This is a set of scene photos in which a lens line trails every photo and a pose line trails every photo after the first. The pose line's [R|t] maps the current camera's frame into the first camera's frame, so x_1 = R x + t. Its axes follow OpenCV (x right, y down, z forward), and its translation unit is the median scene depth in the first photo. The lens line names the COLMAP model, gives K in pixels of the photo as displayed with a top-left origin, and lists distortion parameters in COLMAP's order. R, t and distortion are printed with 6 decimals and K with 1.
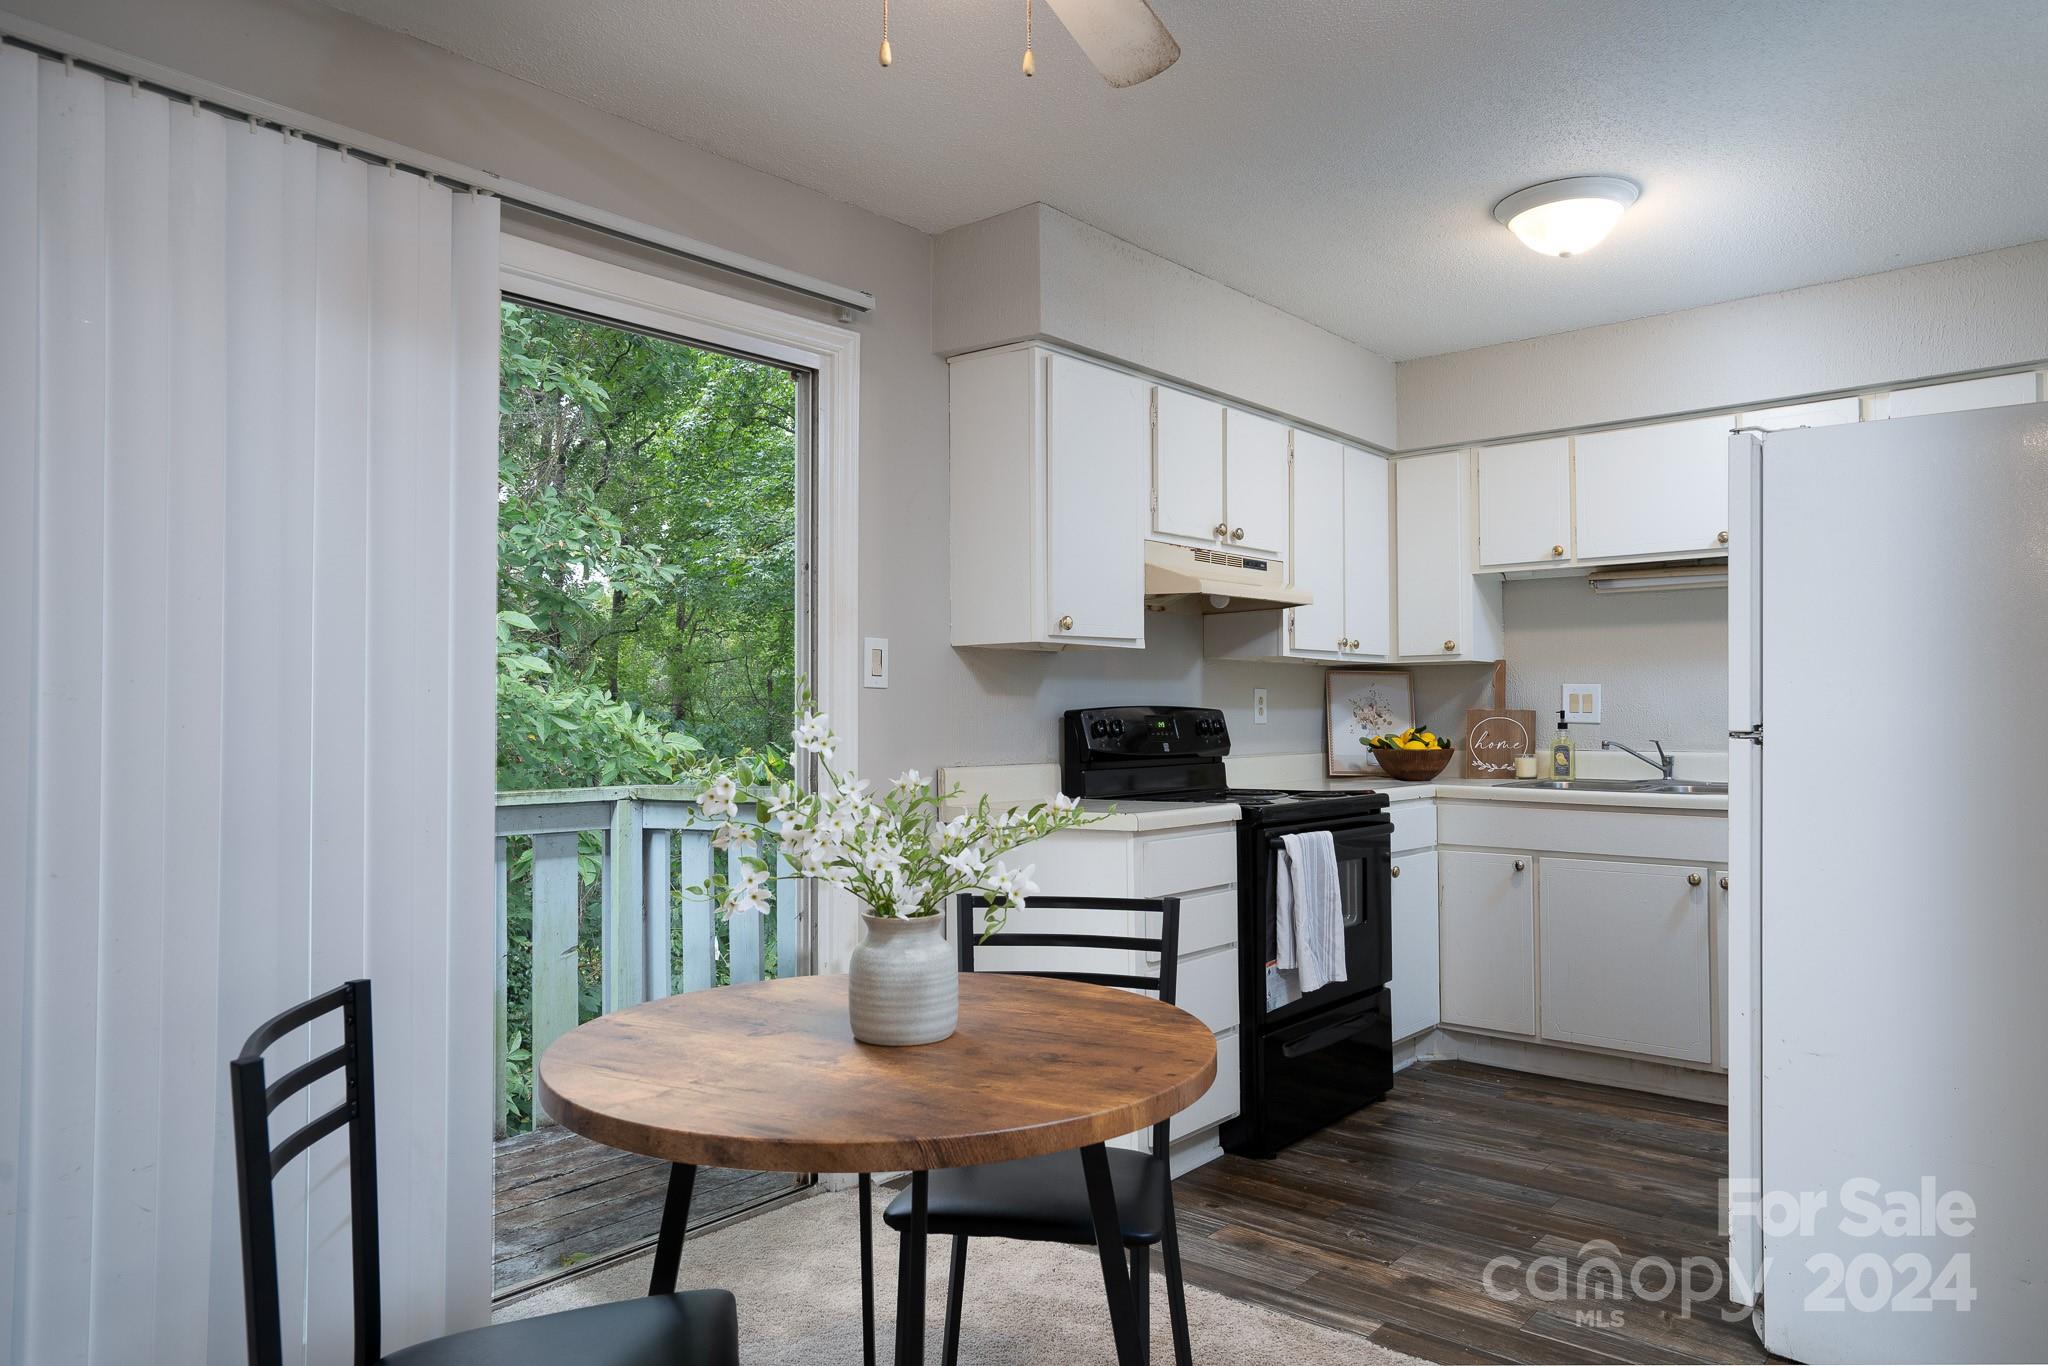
lens RADIAL K [[1383.4, 0, 1028.4], [0, 1383.4, 681.1], [0, 0, 1]] dist [0.000908, 0.001507]
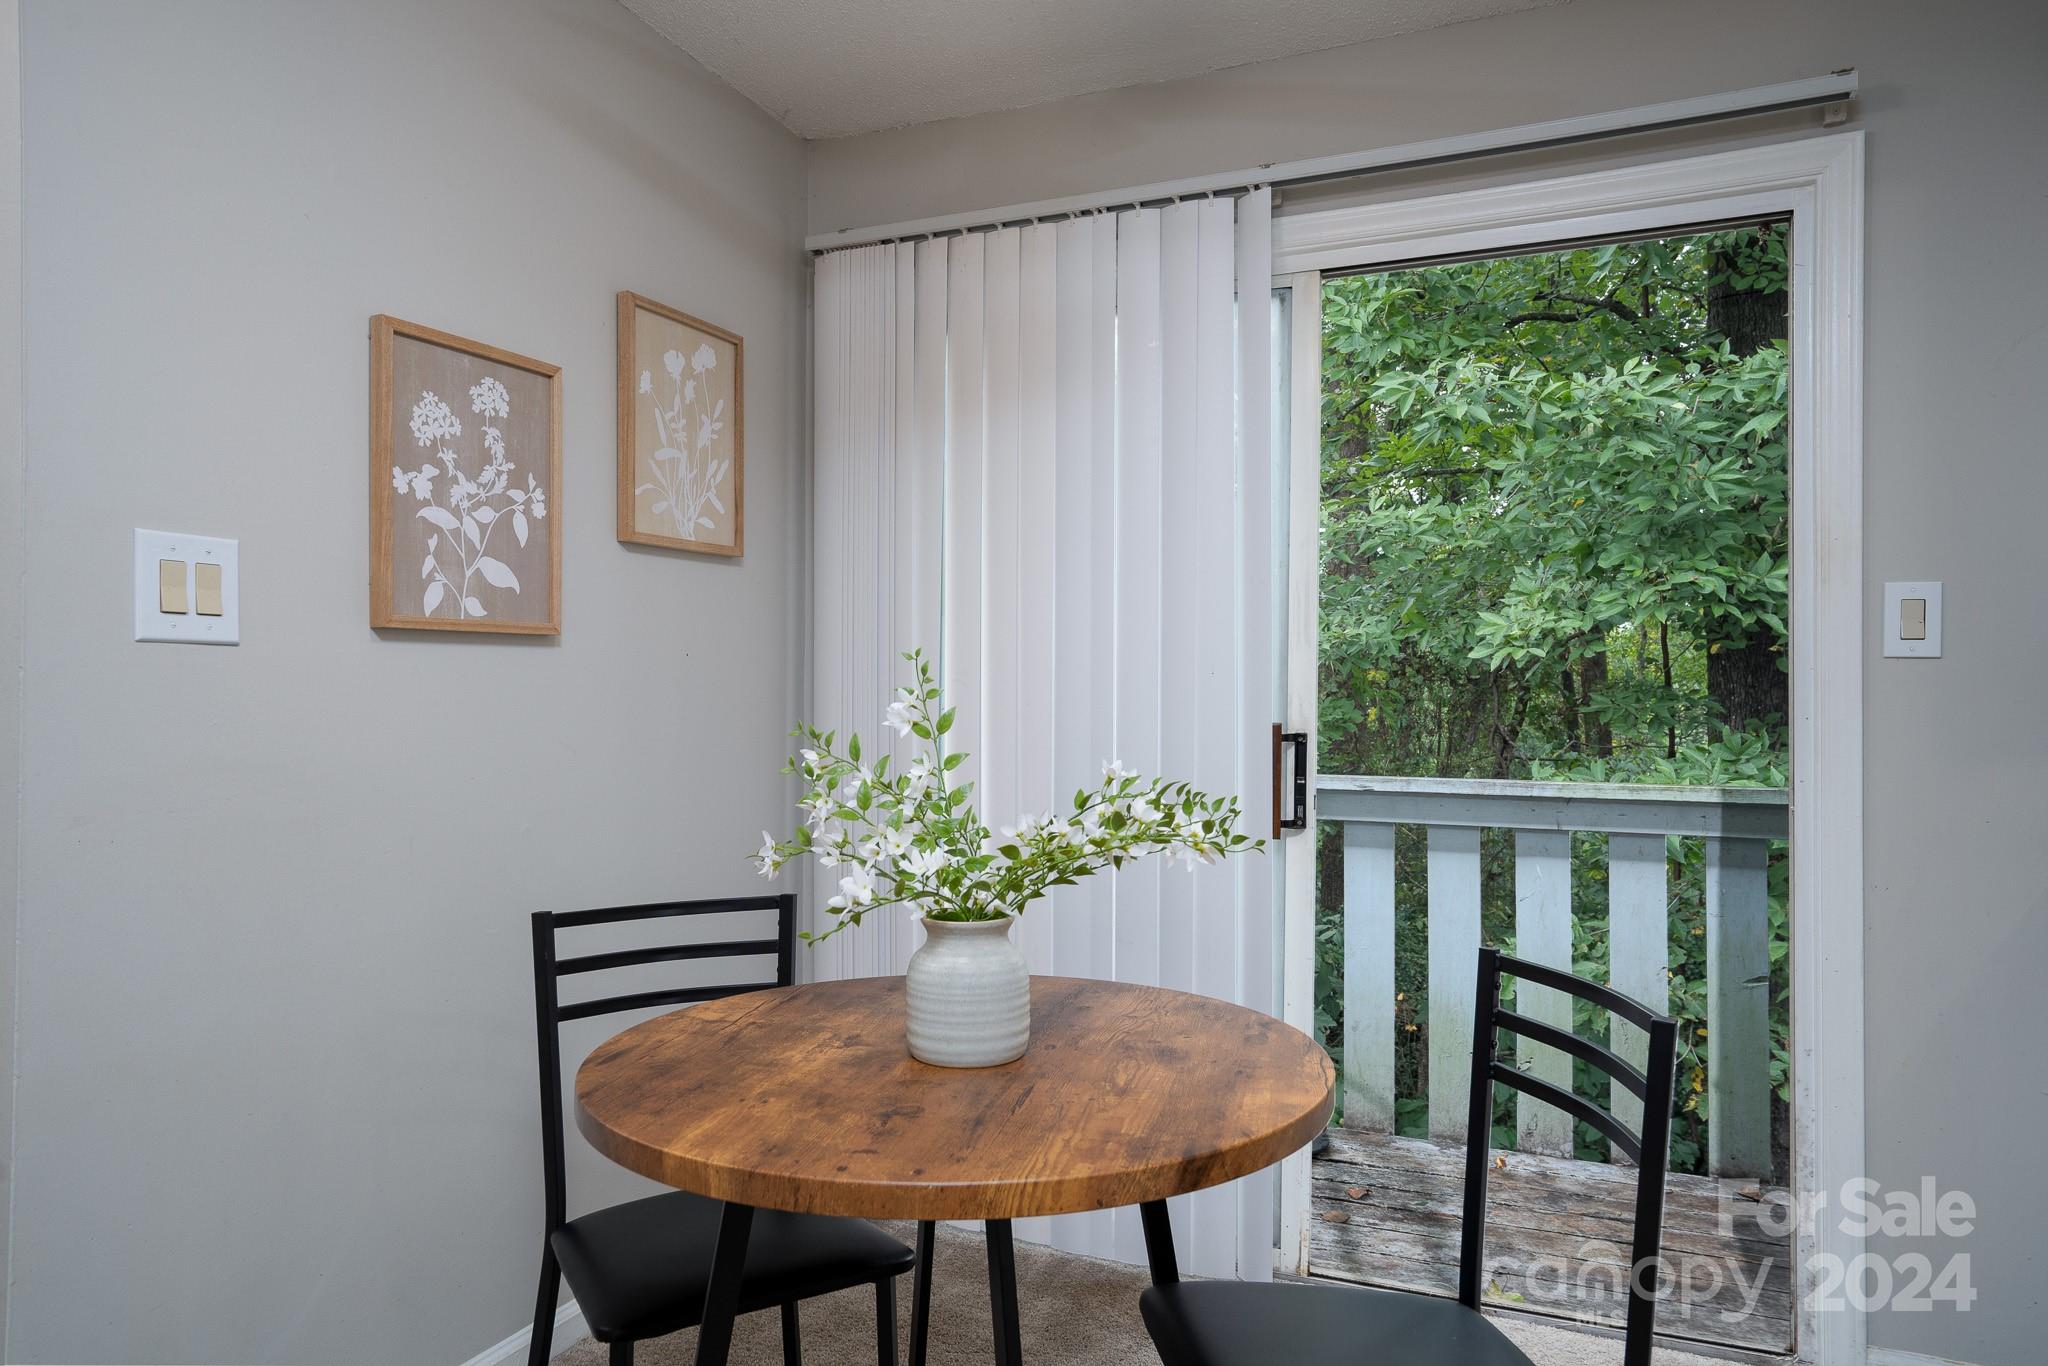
lens RADIAL K [[1328.4, 0, 1019.5], [0, 1328.4, 689.4], [0, 0, 1]] dist [0.000593, 0.002277]
pose [[0.275060, -0.004712, -0.961416, 0.299771], [0.017620, 0.999845, 0.000140, 0.009712], [0.961266, -0.016979, 0.275100, 0.327611]]
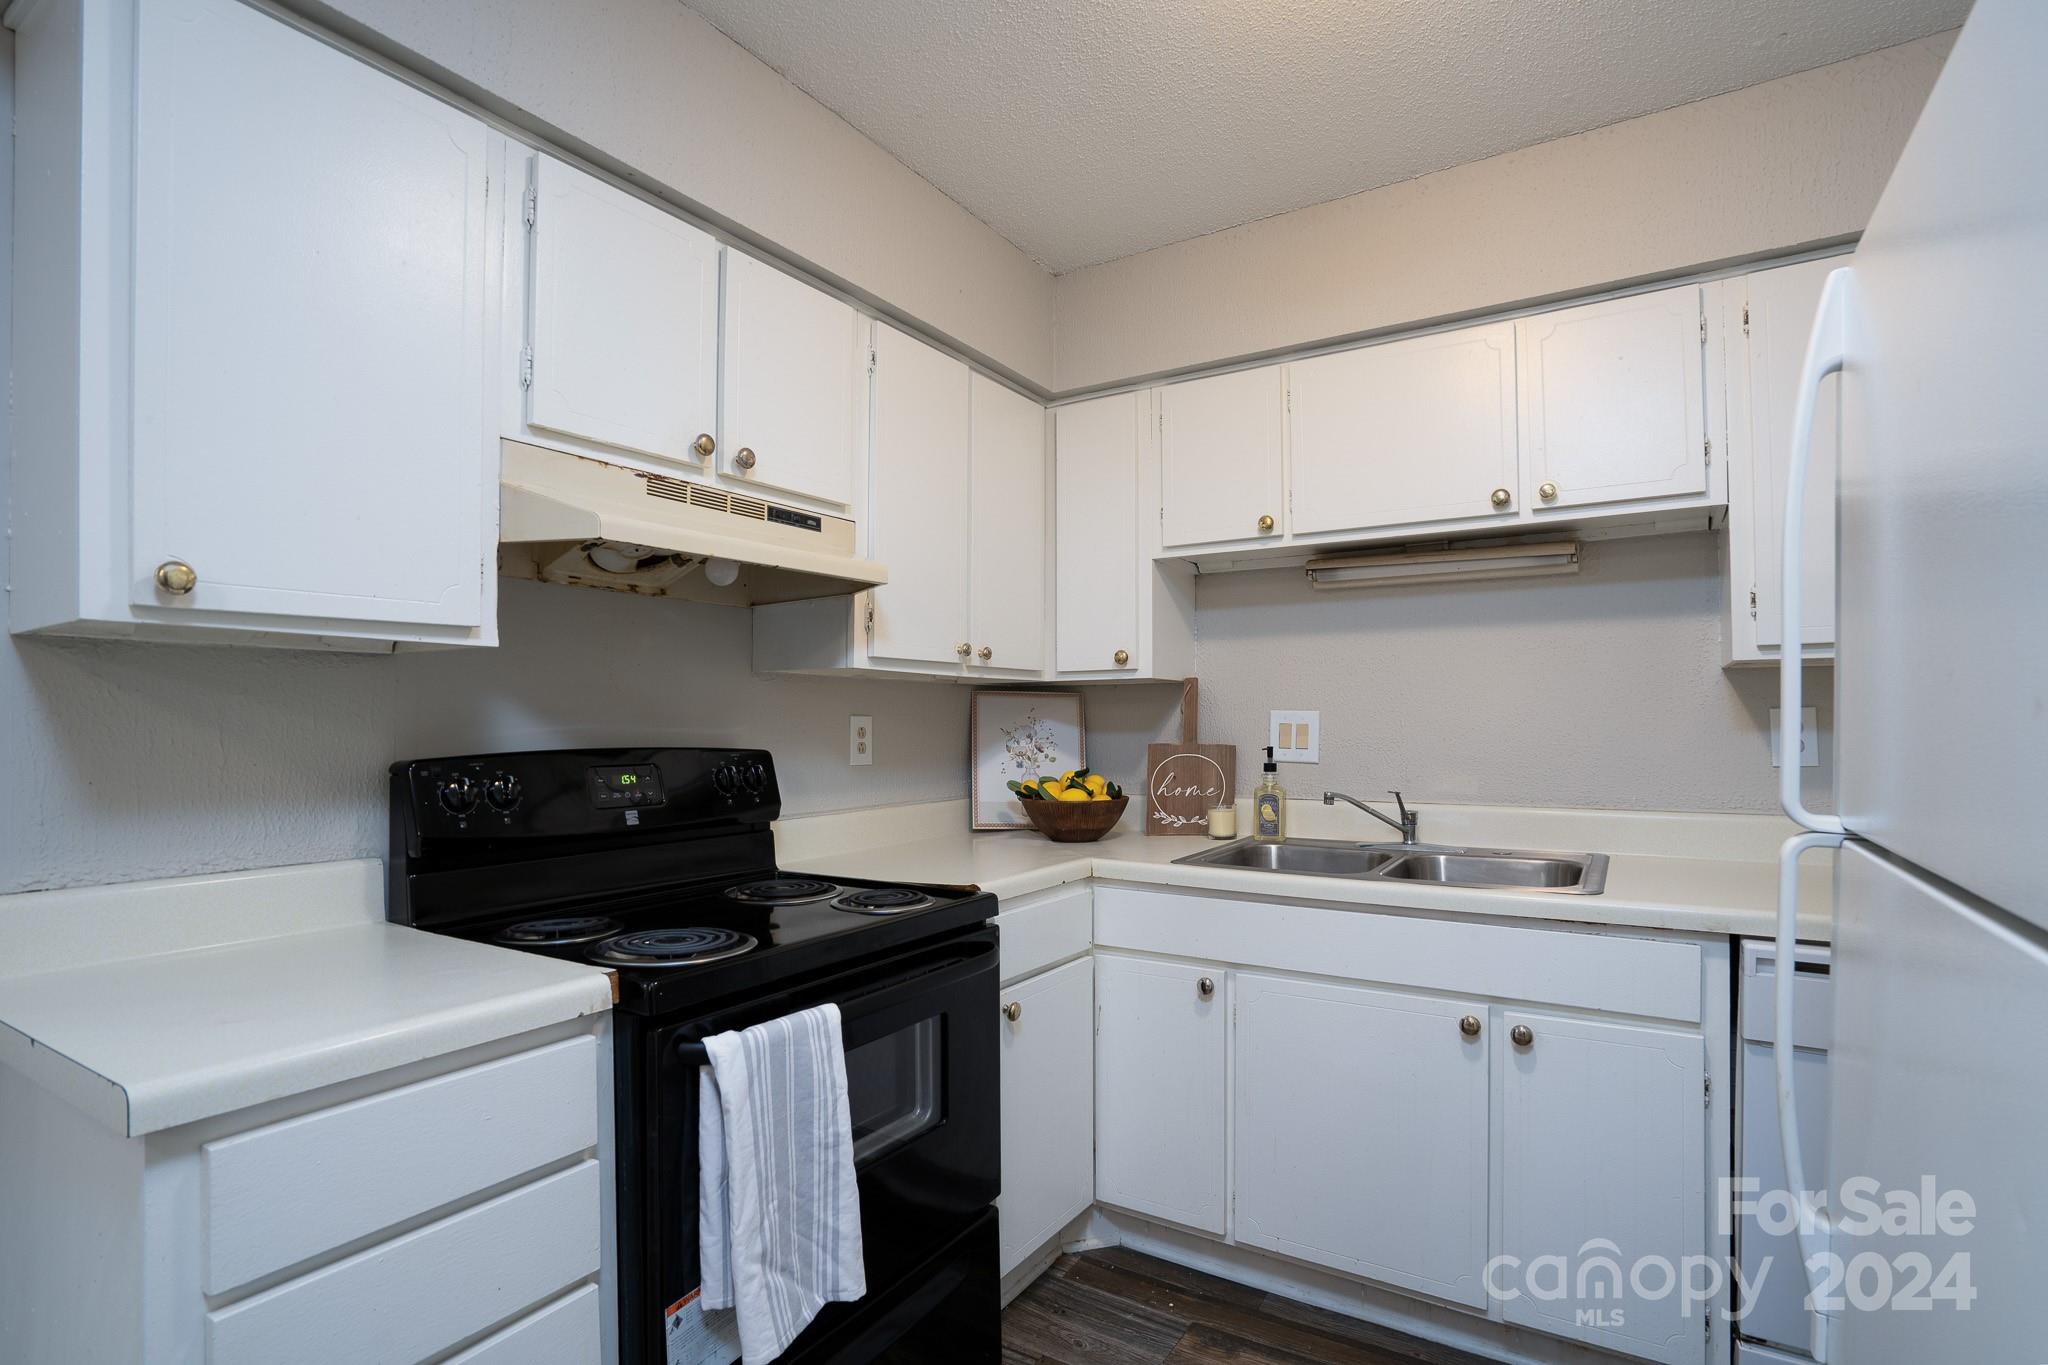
lens RADIAL K [[948.0, 0, 1002.6], [0, 948.0, 711.4], [0, 0, 1]] dist [-0.032988, 0.000288]
pose [[0.994802, 0.003740, 0.101757, 0.206629], [-0.005252, 0.999880, 0.014593, -0.004576], [-0.101691, -0.015052, 0.994702, 0.550712]]
